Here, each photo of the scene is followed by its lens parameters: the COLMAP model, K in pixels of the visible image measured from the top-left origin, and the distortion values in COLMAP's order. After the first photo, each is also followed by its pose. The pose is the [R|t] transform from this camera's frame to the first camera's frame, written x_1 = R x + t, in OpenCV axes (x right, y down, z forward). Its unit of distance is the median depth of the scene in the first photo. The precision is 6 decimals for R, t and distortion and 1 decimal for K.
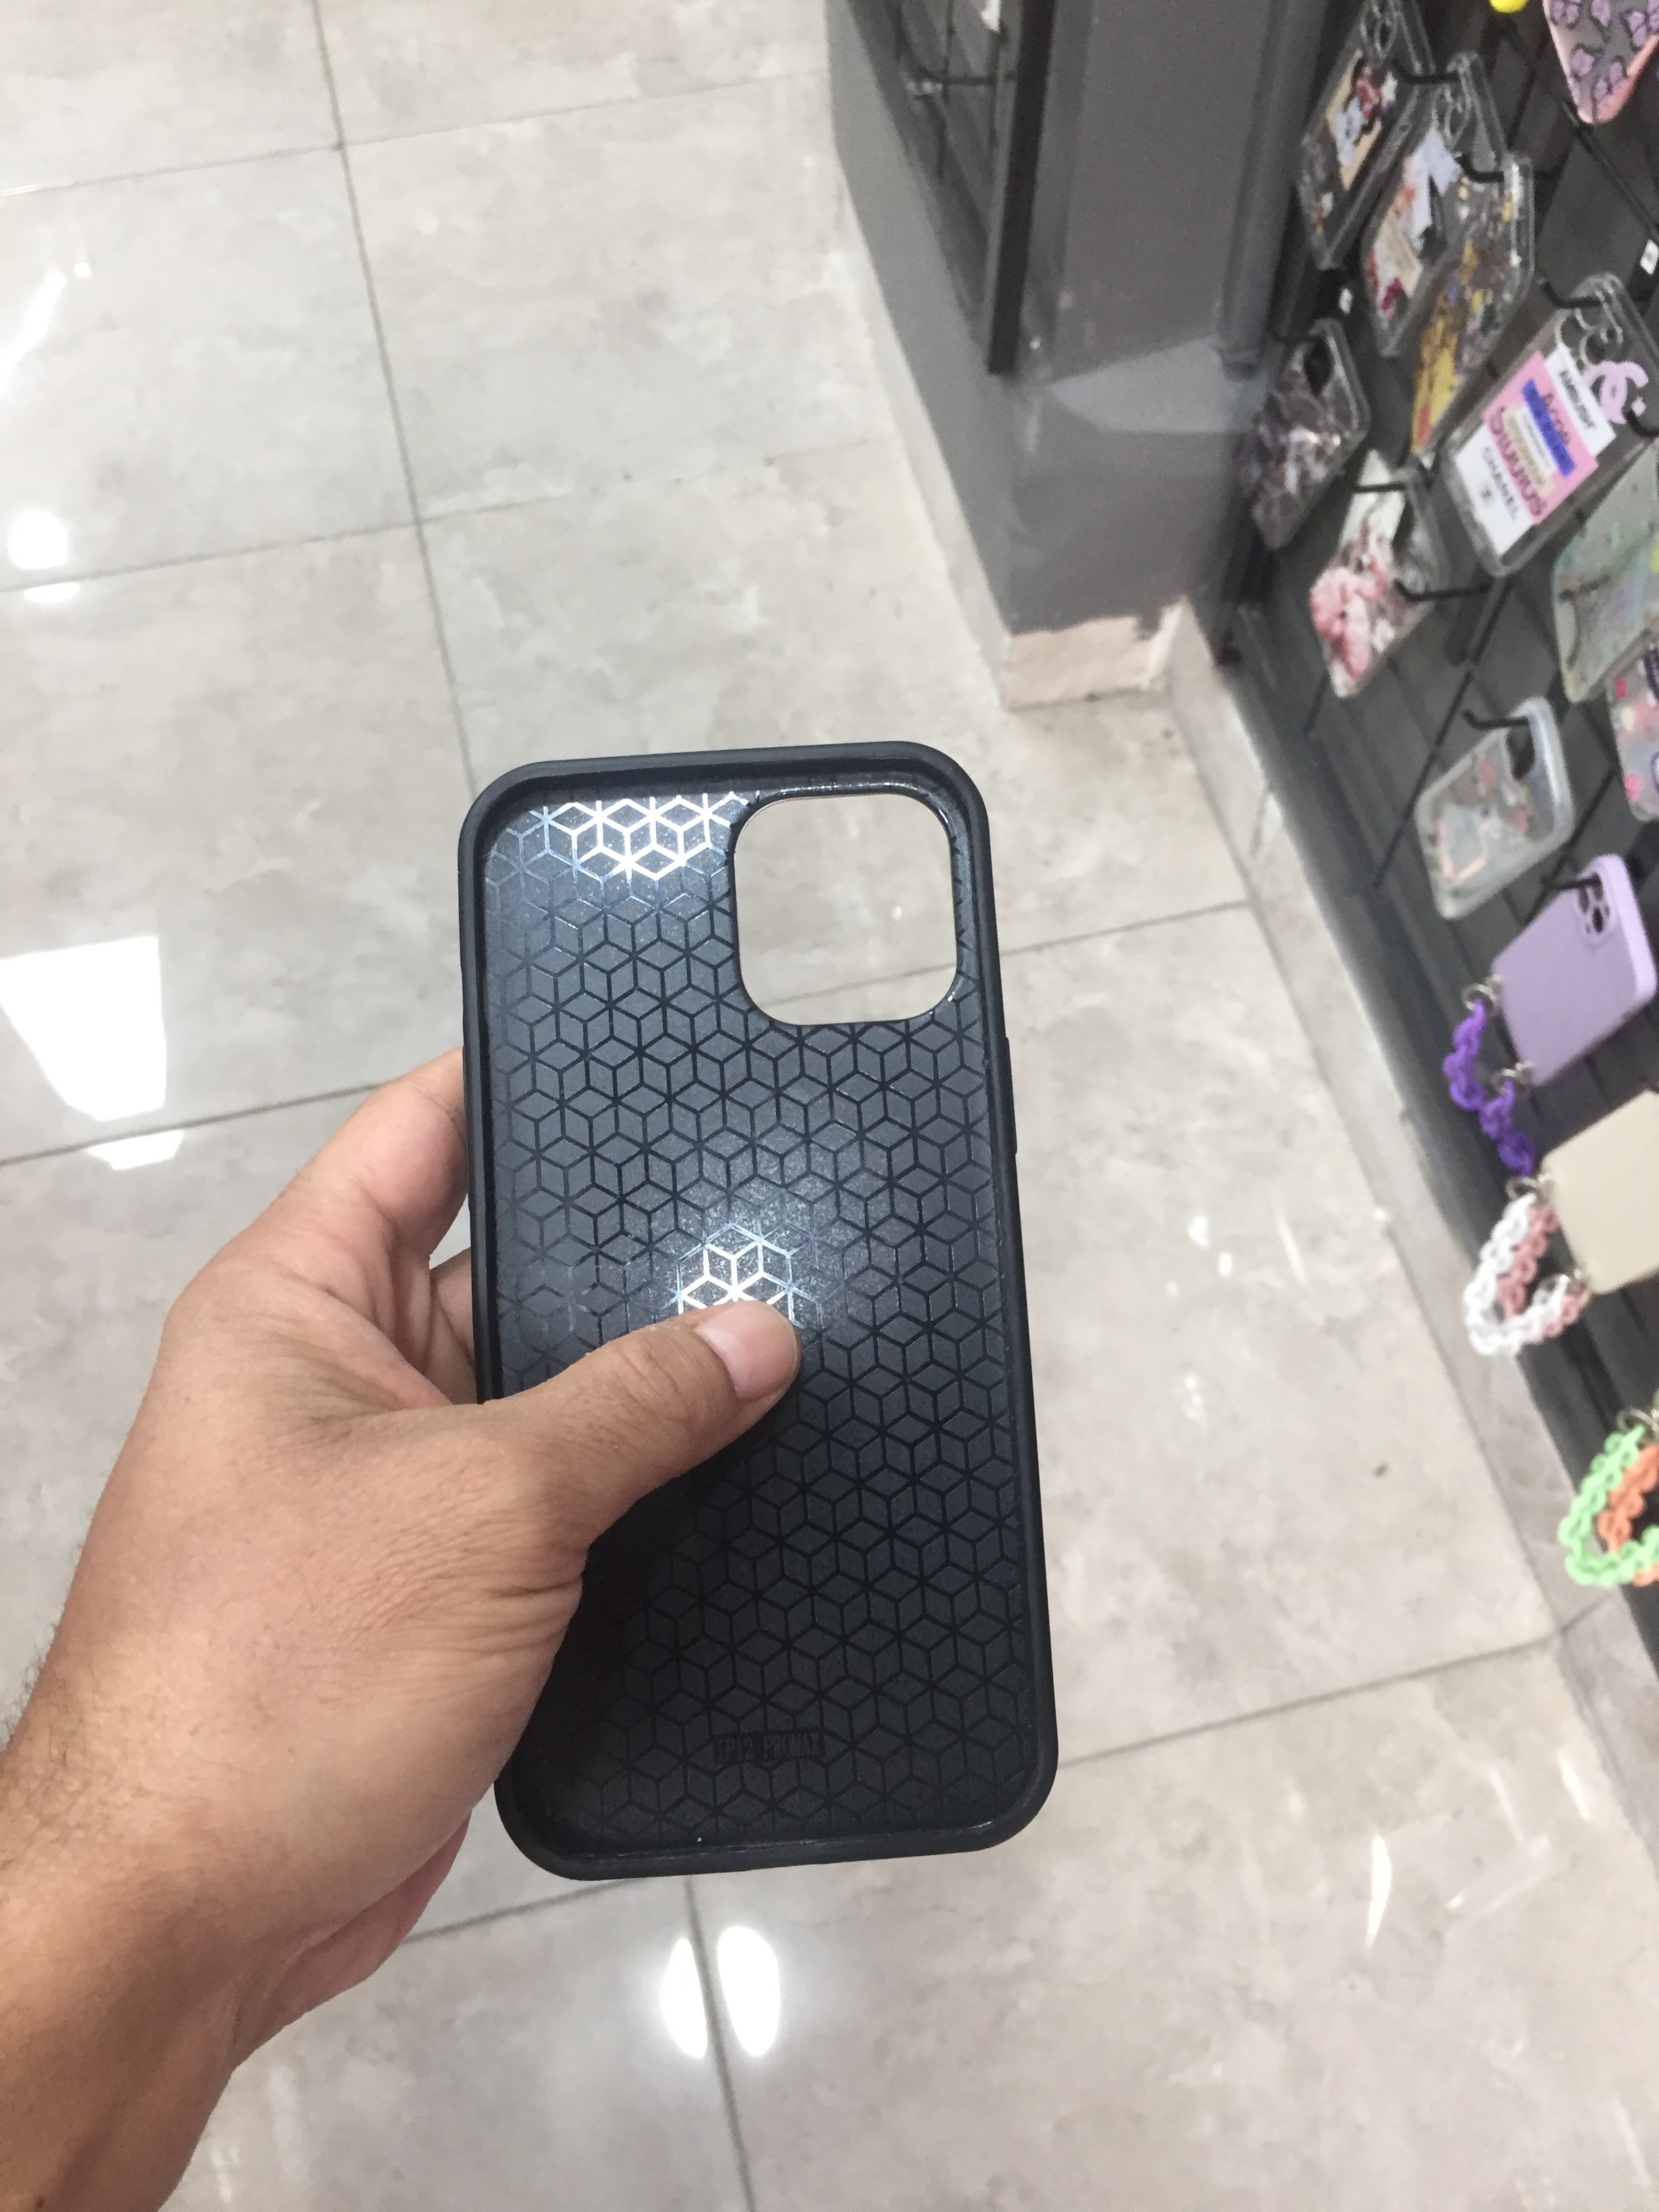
lens RADIAL K [[1850.8, 0, 832.4], [0, 1850.8, 1112.1], [0, 0, 1]] dist [0.067578, -0.130088]
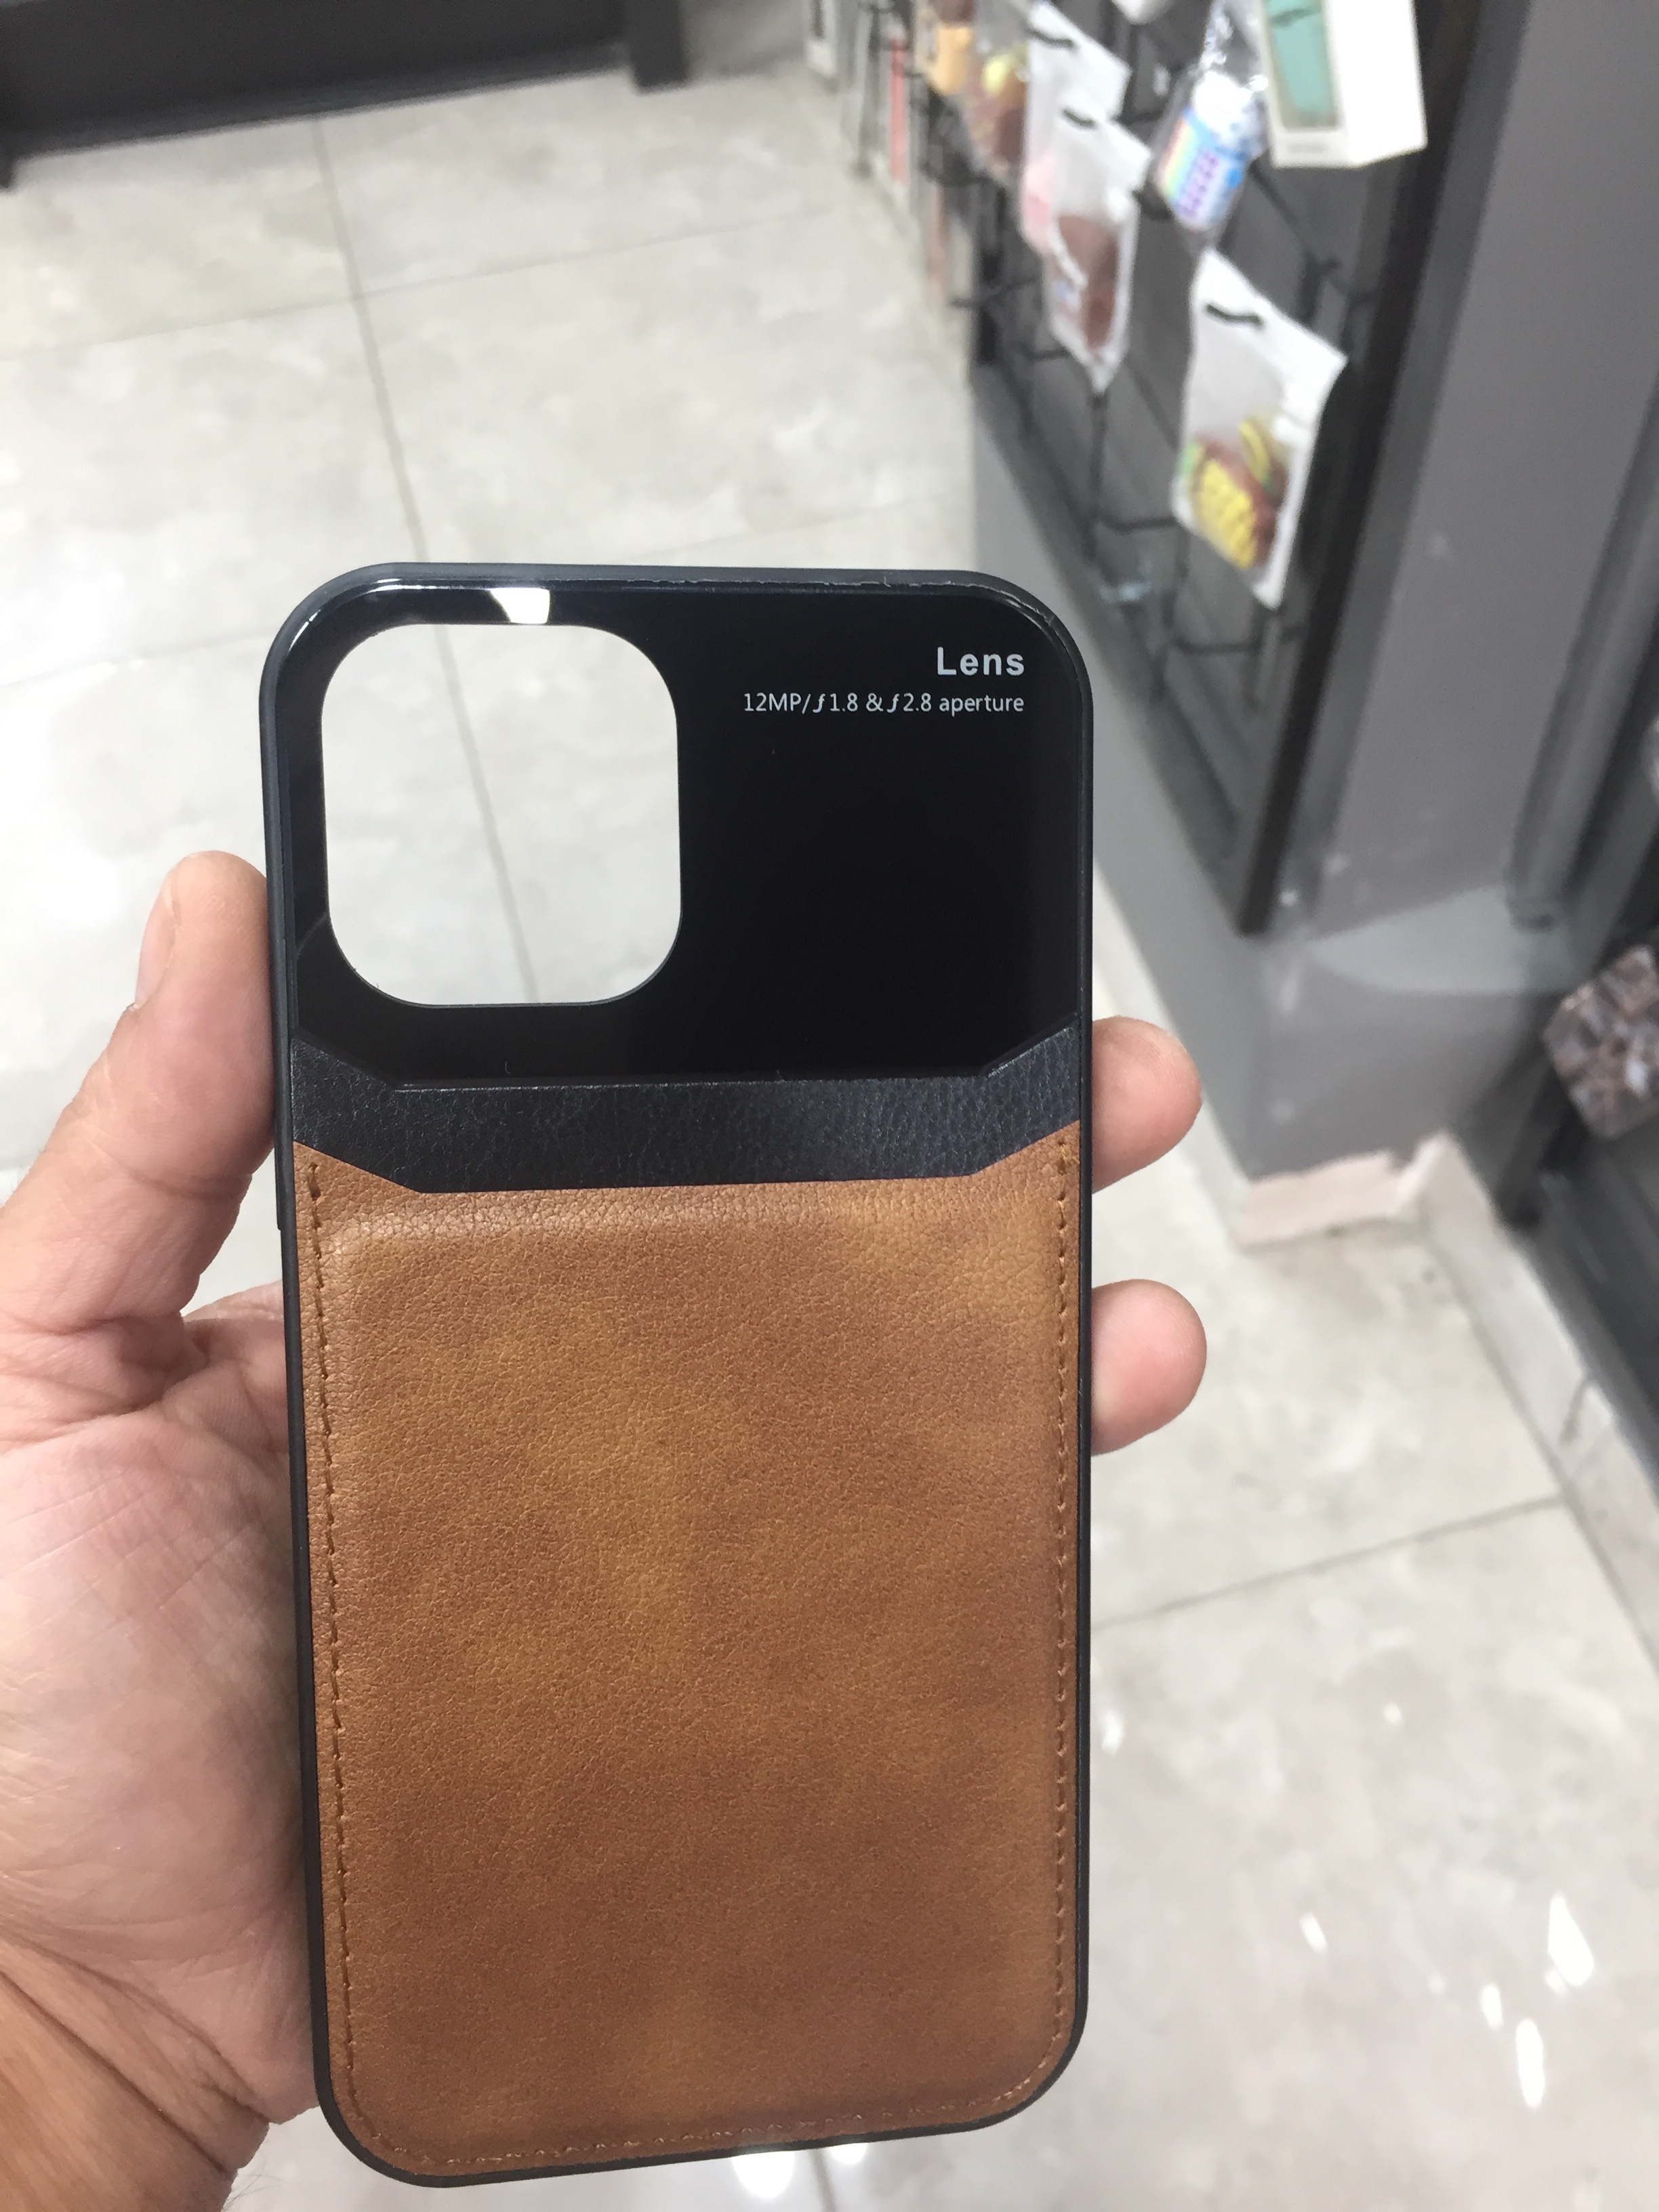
lens RADIAL K [[1928.5, 0, 826.1], [0, 1928.5, 1107.6], [0, 0, 1]] dist [0.082317, -0.153960]
pose [[0.999162, -0.039180, -0.011833, -0.100907], [0.037330, 0.990936, -0.129045, -0.209558], [0.016782, 0.128495, 0.991568, 0.115298]]
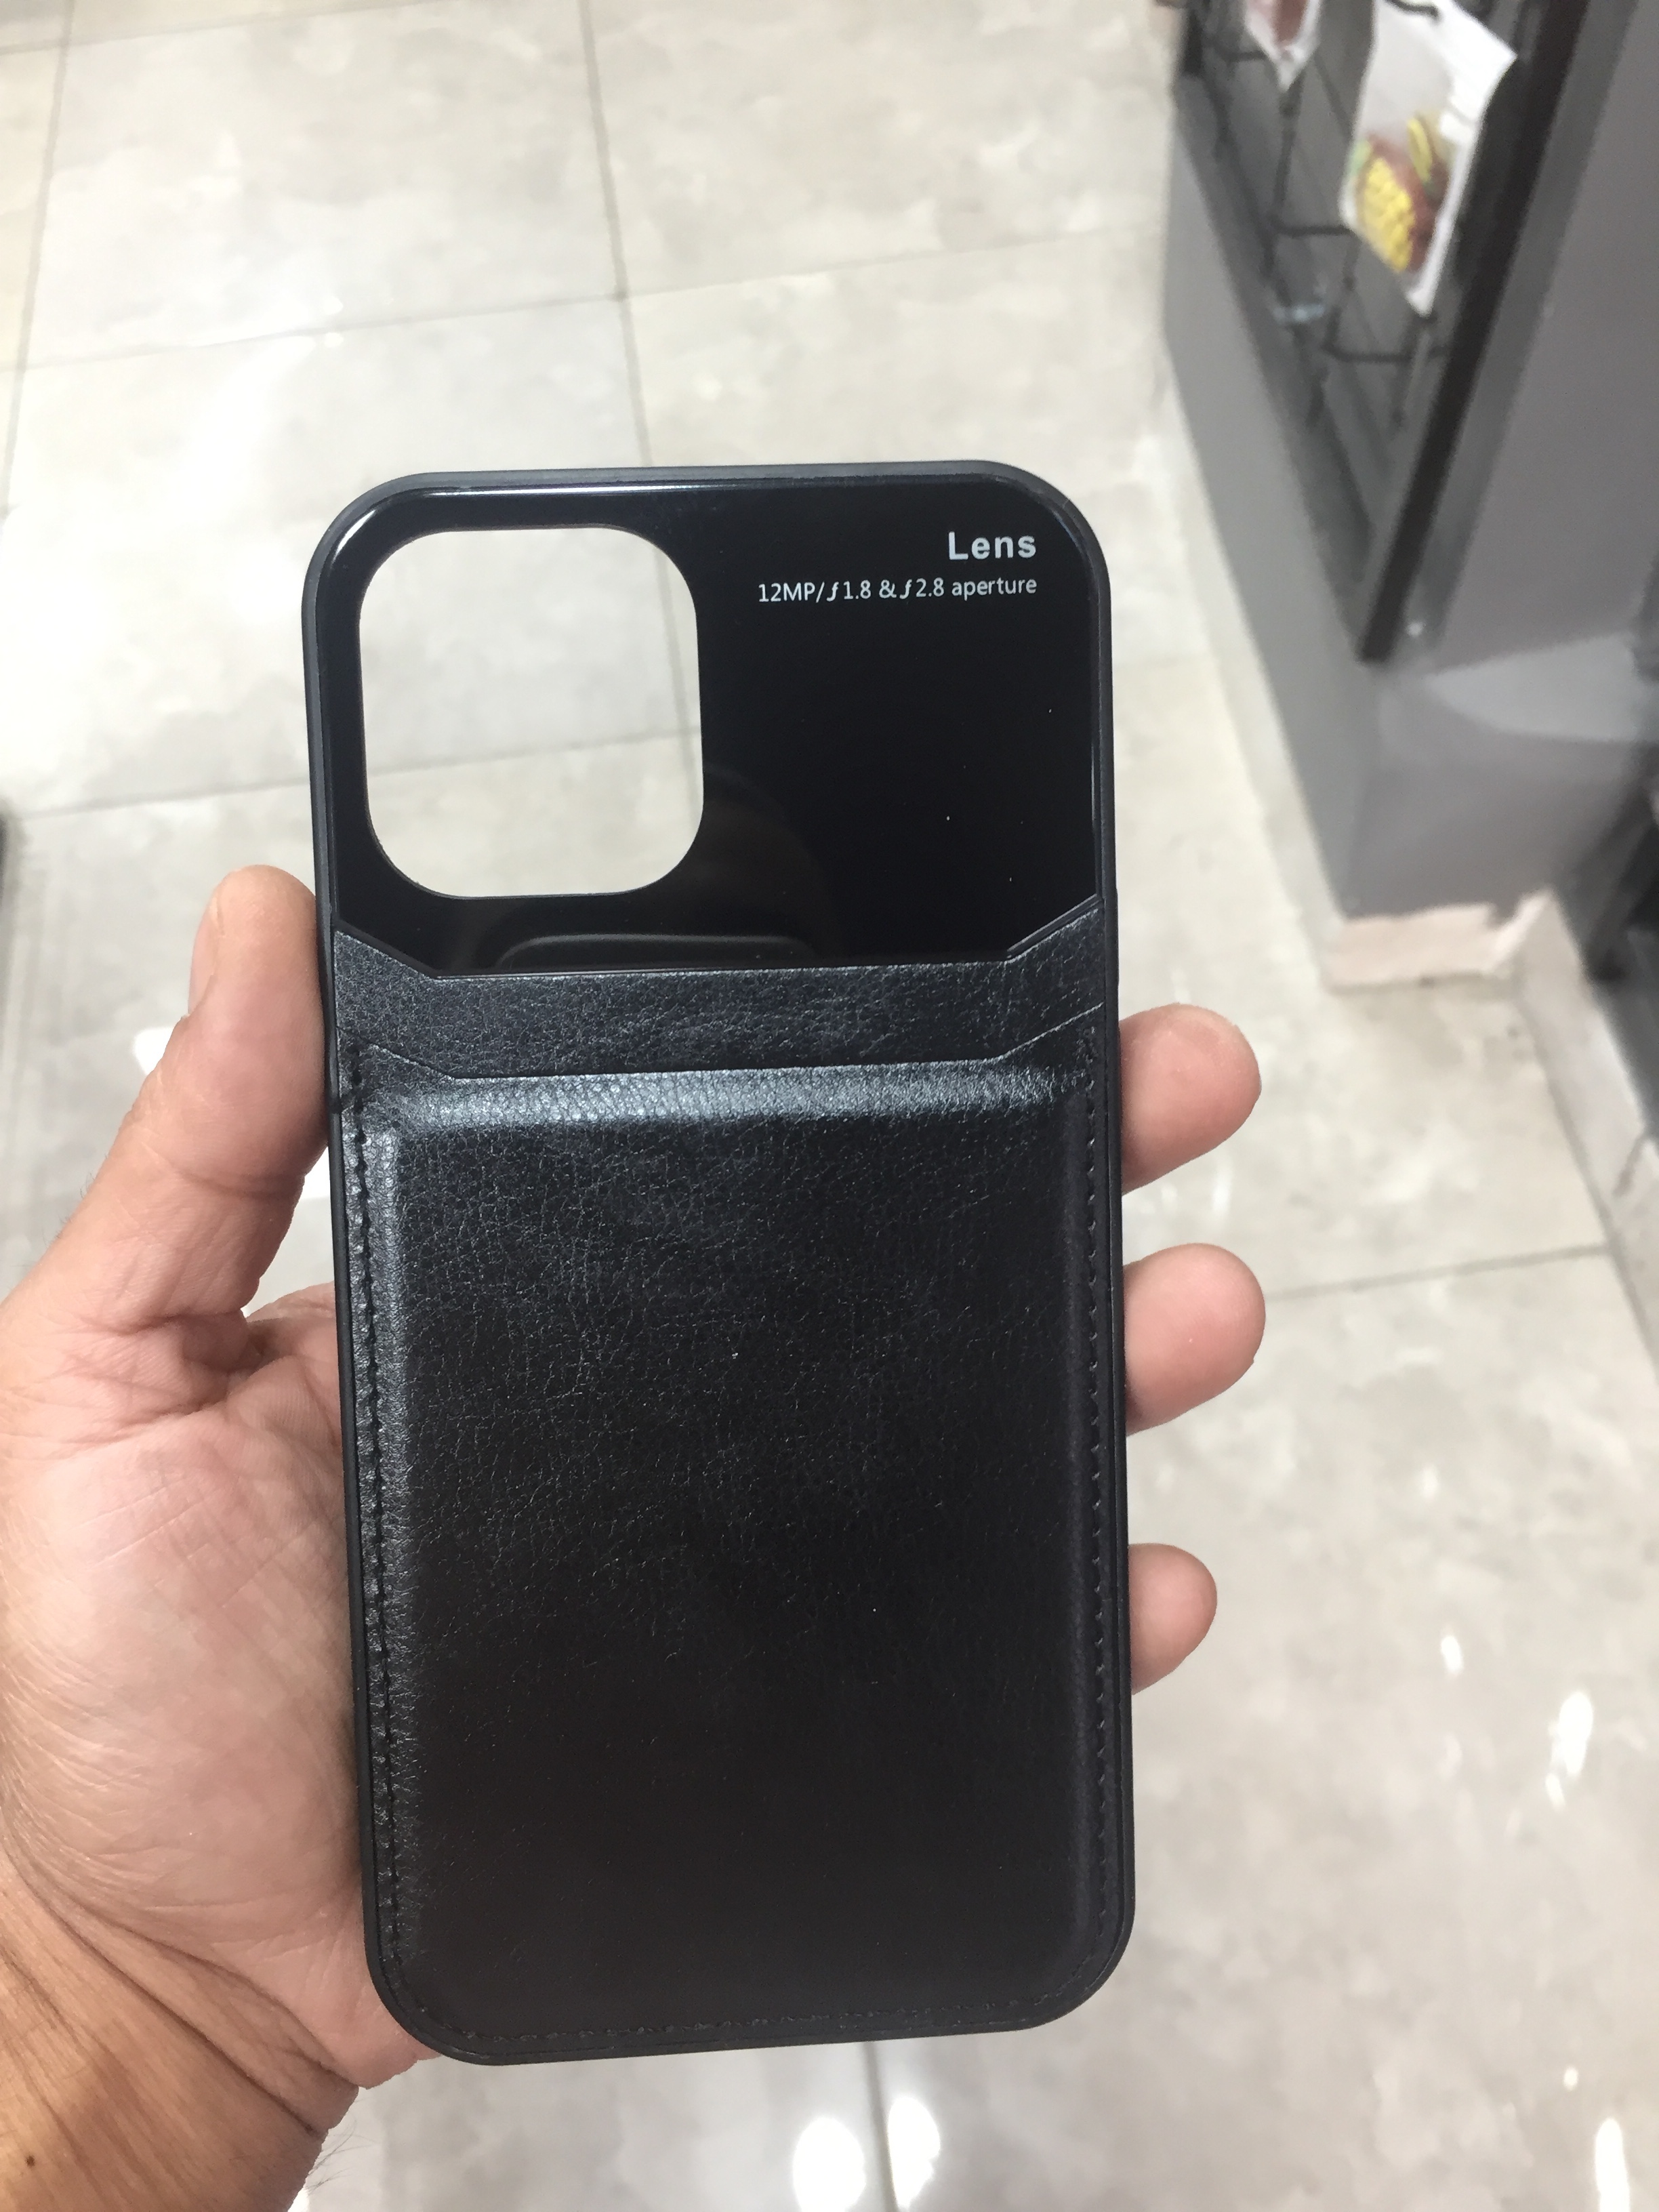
lens RADIAL K [[1928.5, 0, 826.1], [0, 1928.5, 1107.6], [0, 0, 1]] dist [0.082317, -0.153960]
pose [[0.993689, 0.071127, -0.086734, -0.072045], [-0.073472, 0.997005, -0.024147, -0.146002], [0.084757, 0.030368, 0.995939, 0.069686]]
